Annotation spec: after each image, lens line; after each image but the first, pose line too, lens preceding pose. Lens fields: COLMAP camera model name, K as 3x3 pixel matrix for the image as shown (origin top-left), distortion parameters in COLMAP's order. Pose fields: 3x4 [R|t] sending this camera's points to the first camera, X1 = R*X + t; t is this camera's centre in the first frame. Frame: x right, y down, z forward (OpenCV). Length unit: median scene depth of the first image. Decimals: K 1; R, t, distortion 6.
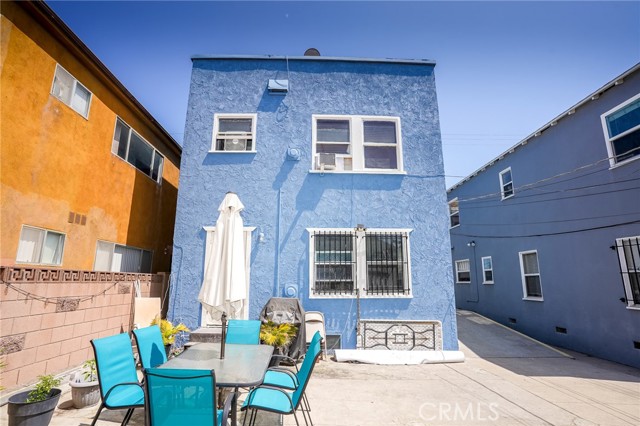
lens RADIAL K [[320.3, 0, 320.0], [0, 320.3, 213.0], [0, 0, 1]] dist [-0.080525, 0.037224]
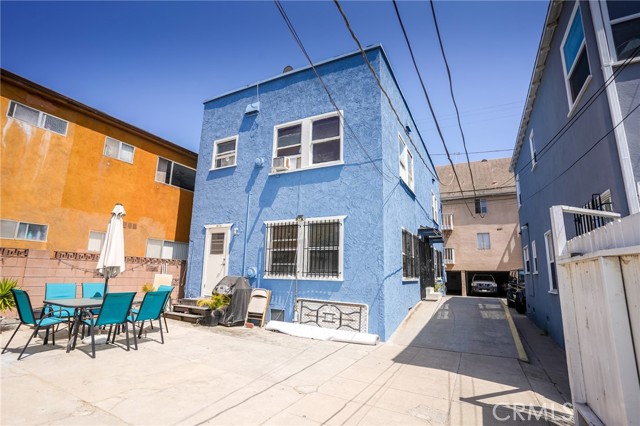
lens RADIAL K [[313.0, 0, 317.7], [0, 313.0, 213.4], [0, 0, 1]] dist [-0.080192, 0.034617]
pose [[0.870991, -0.078851, -0.484931, 0.704476], [0.084596, 0.996364, -0.010066, 0.044966], [0.483961, -0.032256, 0.874495, 0.055172]]
